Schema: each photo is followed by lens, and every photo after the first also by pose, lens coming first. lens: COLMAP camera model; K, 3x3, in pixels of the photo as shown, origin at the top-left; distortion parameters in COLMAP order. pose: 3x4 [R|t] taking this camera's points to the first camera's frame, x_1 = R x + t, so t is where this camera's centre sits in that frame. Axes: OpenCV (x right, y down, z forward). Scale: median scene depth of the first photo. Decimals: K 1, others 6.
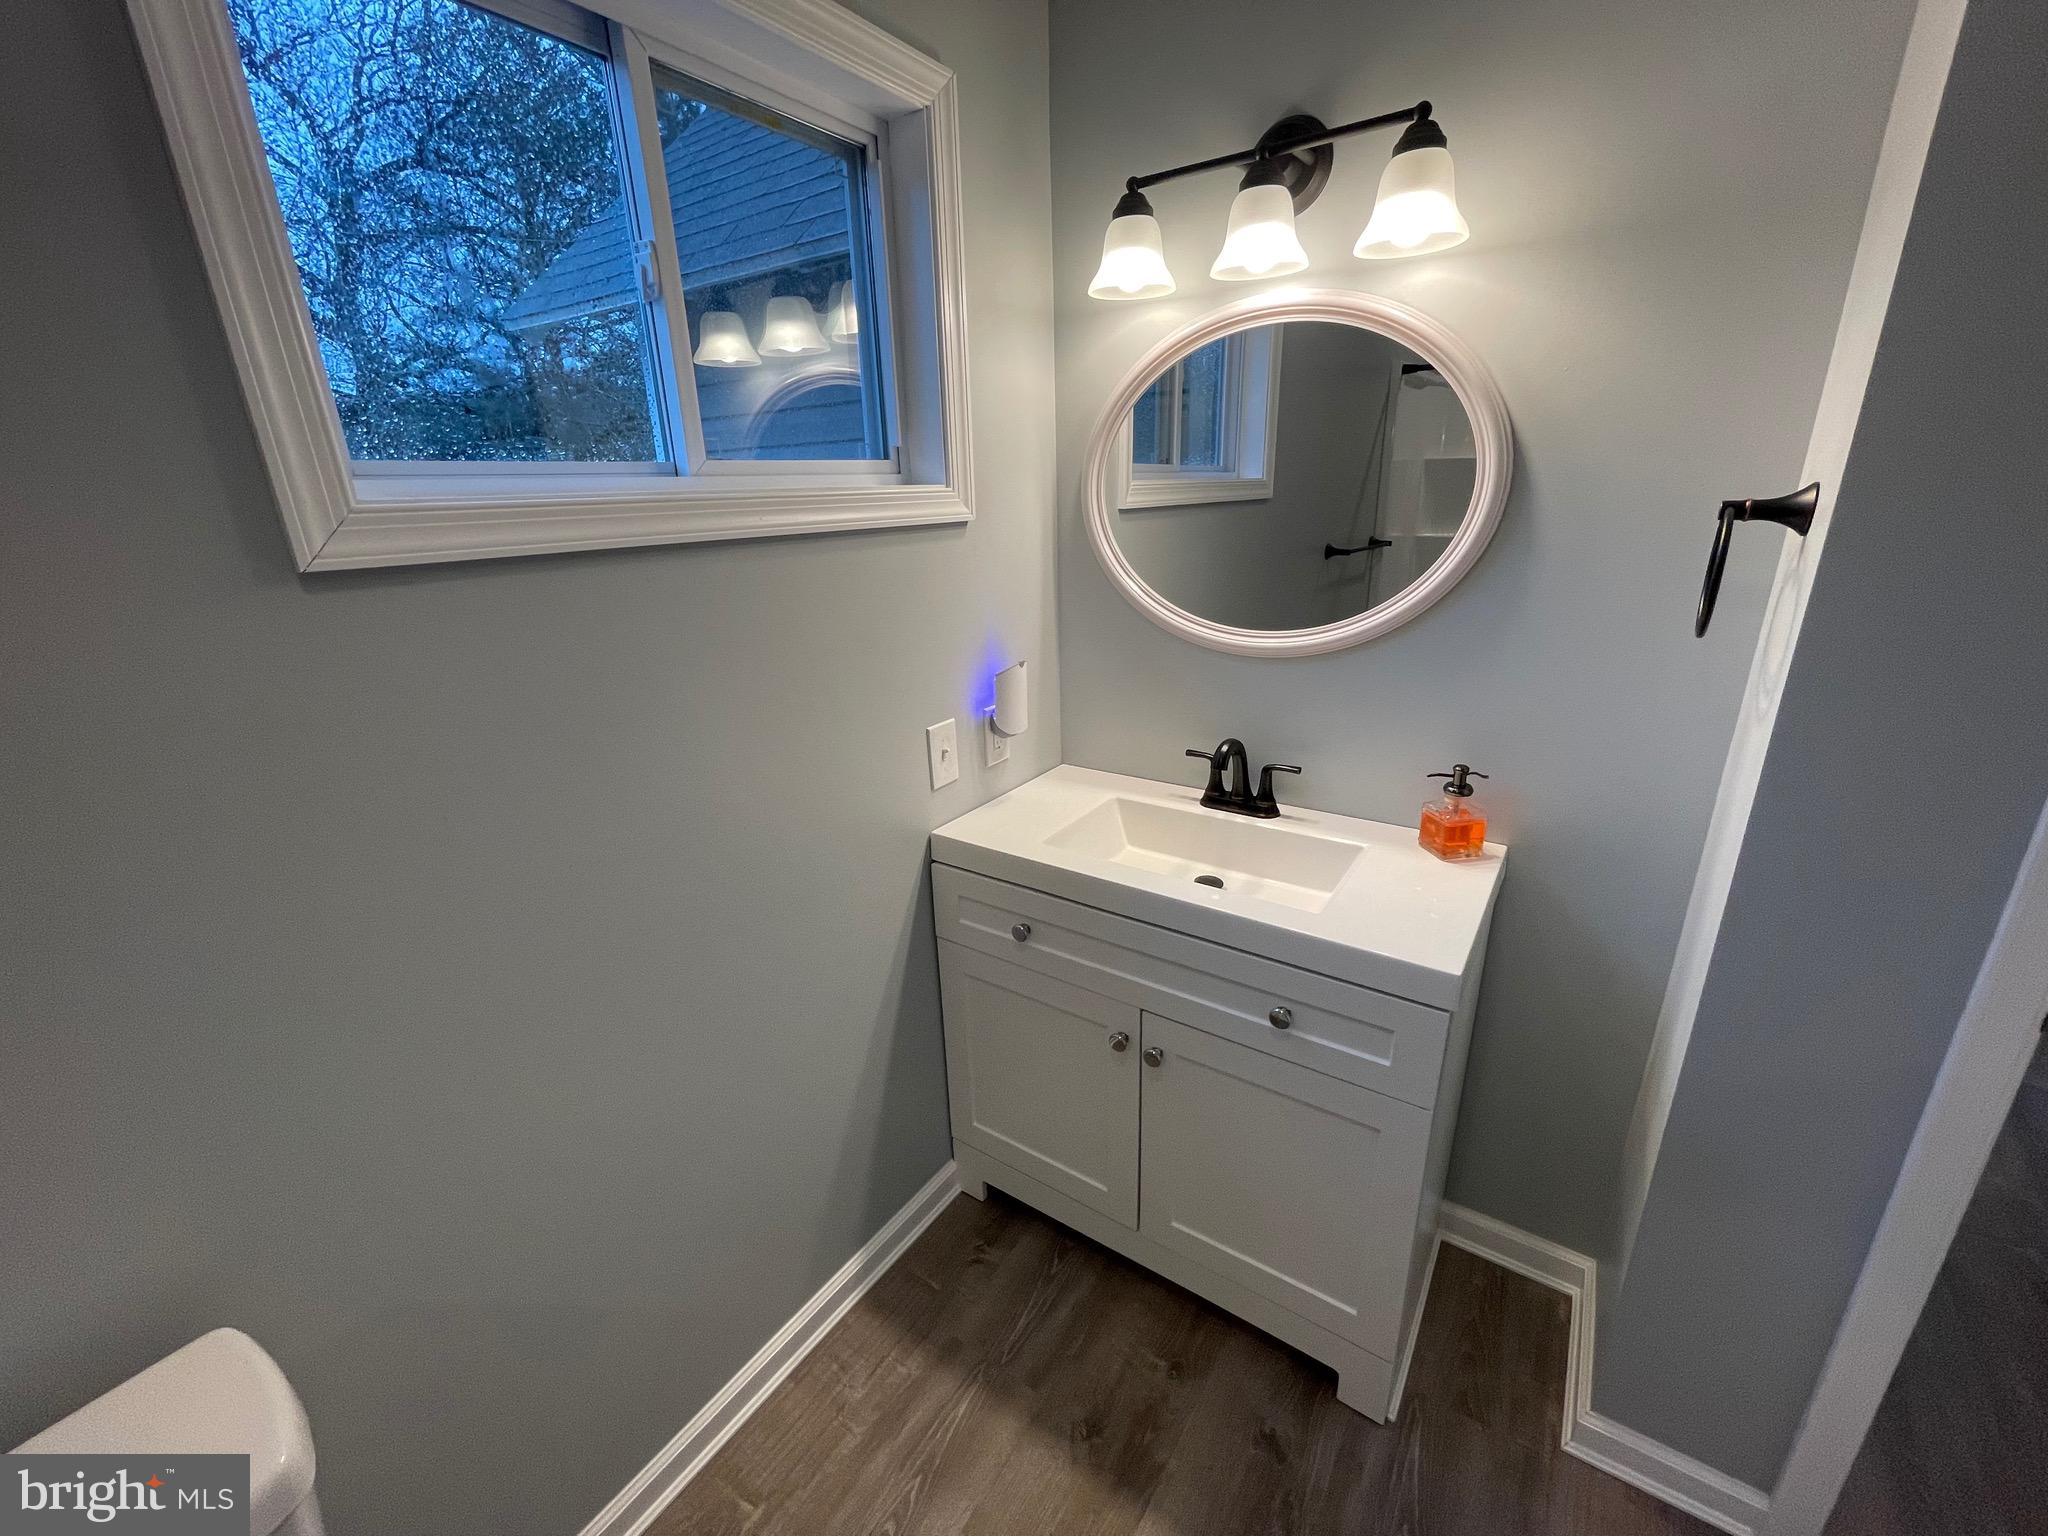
lens RADIAL K [[840.9, 0, 1011.2], [0, 840.9, 779.5], [0, 0, 1]] dist [-0.004019, -0.000191]
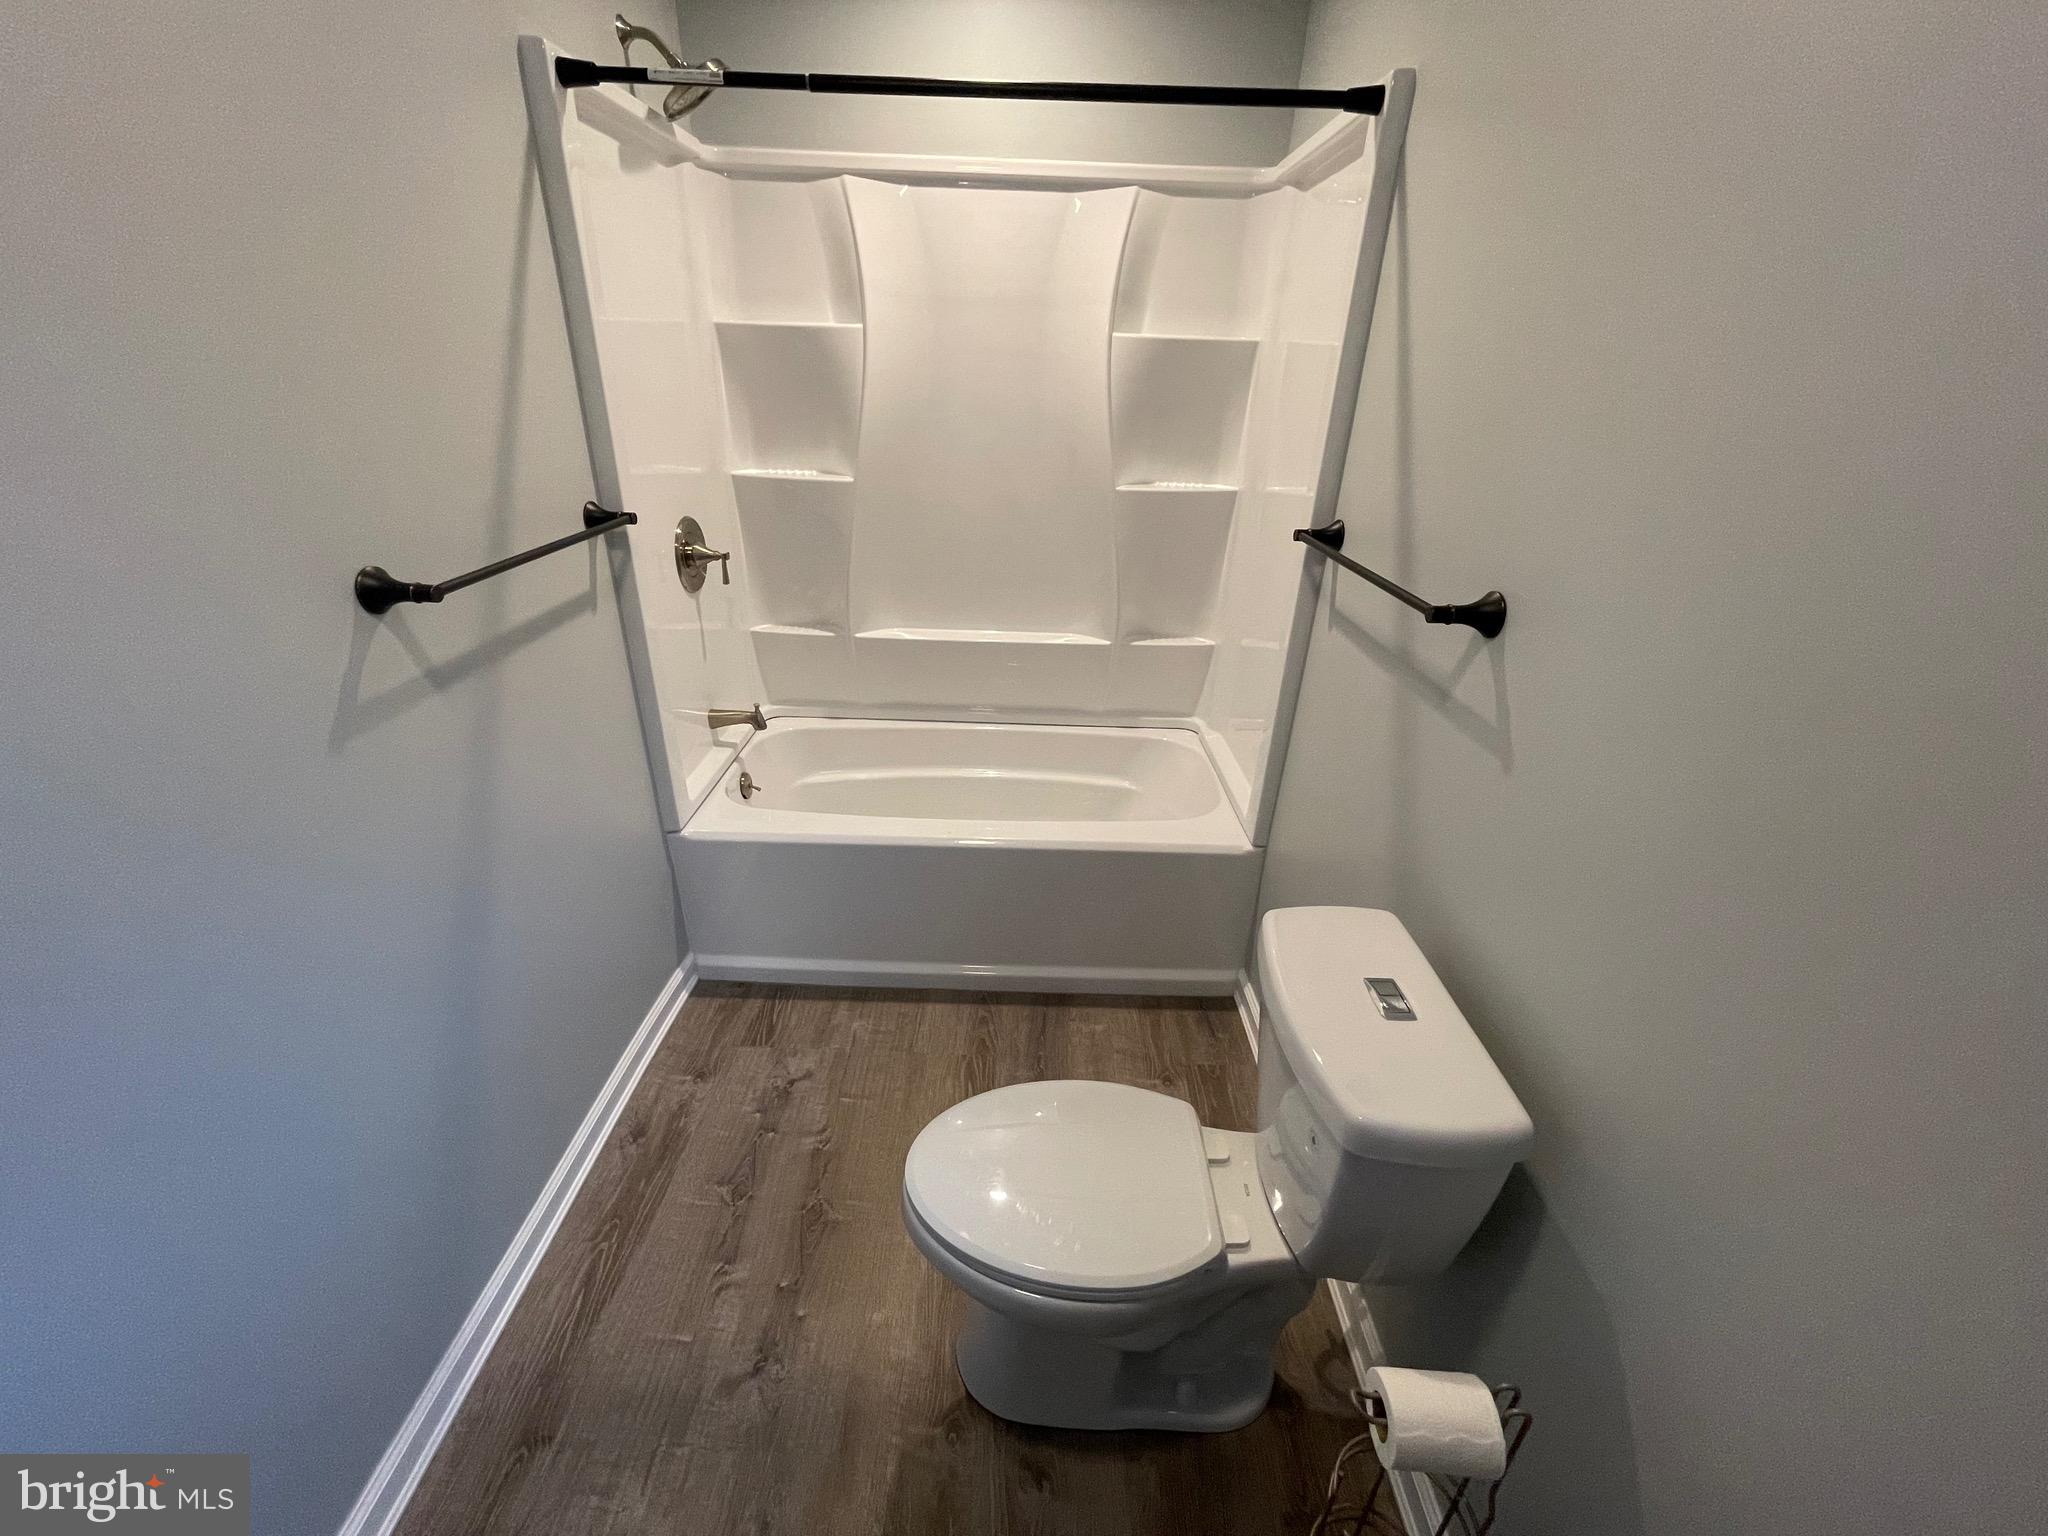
lens RADIAL K [[840.9, 0, 1011.2], [0, 840.9, 779.5], [0, 0, 1]] dist [-0.004019, -0.000191]
pose [[0.814039, -0.214984, 0.539557, 0.989884], [0.140635, 0.974288, 0.176022, -0.565780], [-0.563526, -0.067408, 0.823343, 1.469709]]
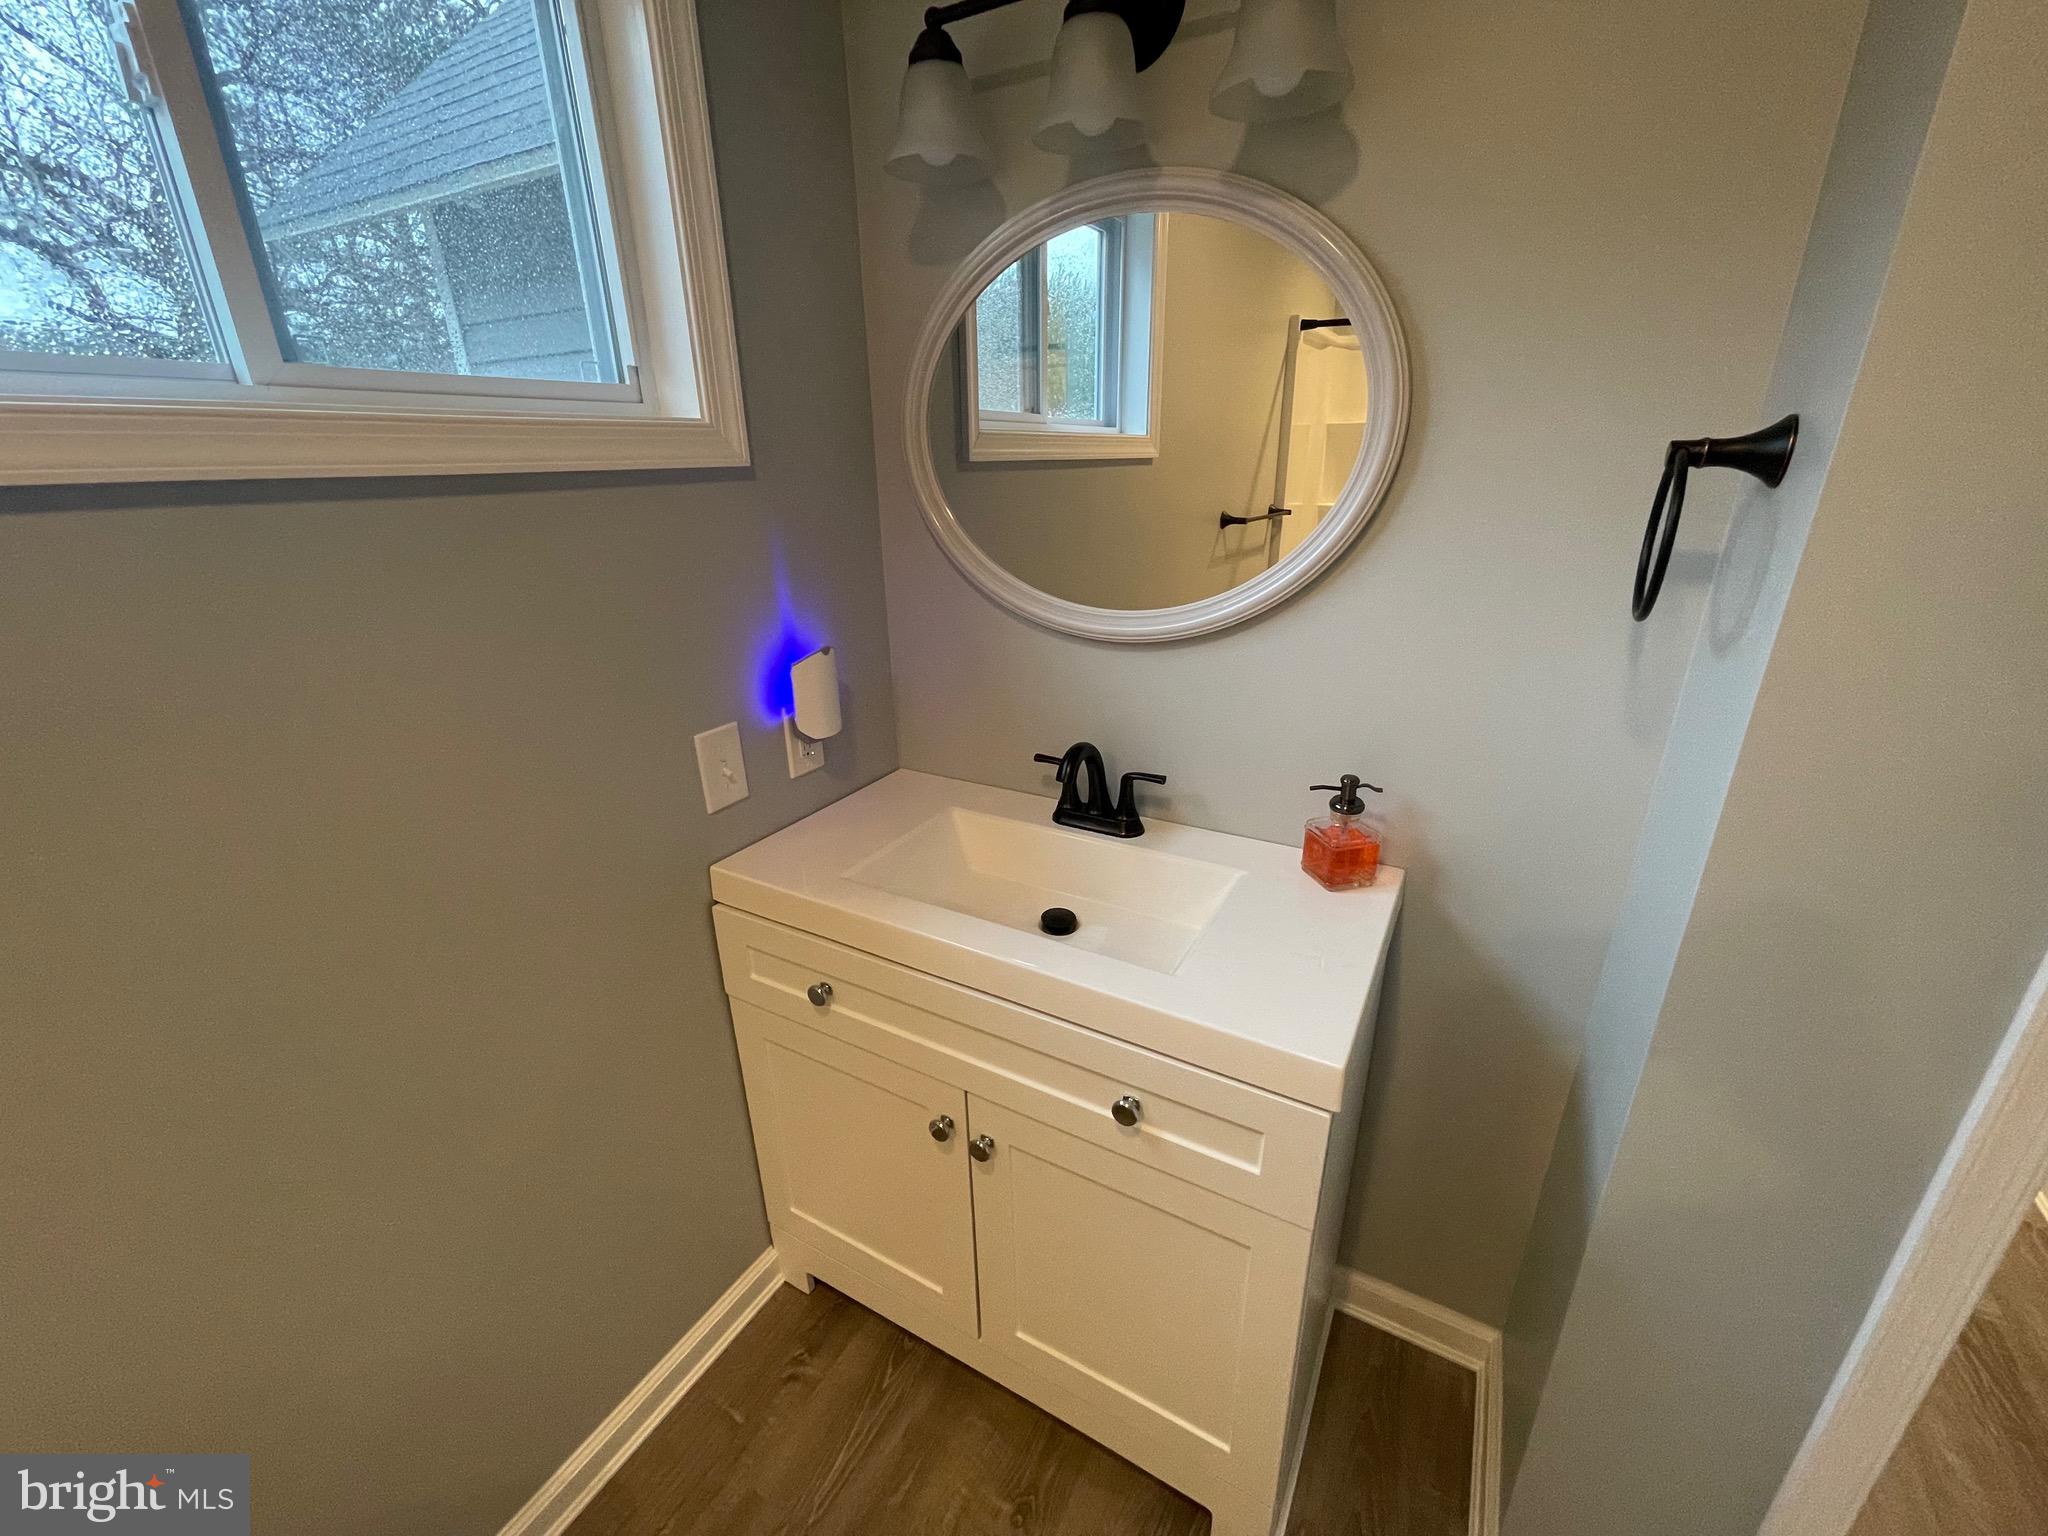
lens RADIAL K [[840.9, 0, 1011.2], [0, 840.9, 779.5], [0, 0, 1]] dist [-0.004019, -0.000191]
pose [[0.995332, -0.019944, 0.094424, 0.115665], [0.016879, 0.999308, 0.033140, -0.040506], [-0.095020, -0.031391, 0.994980, 0.194220]]
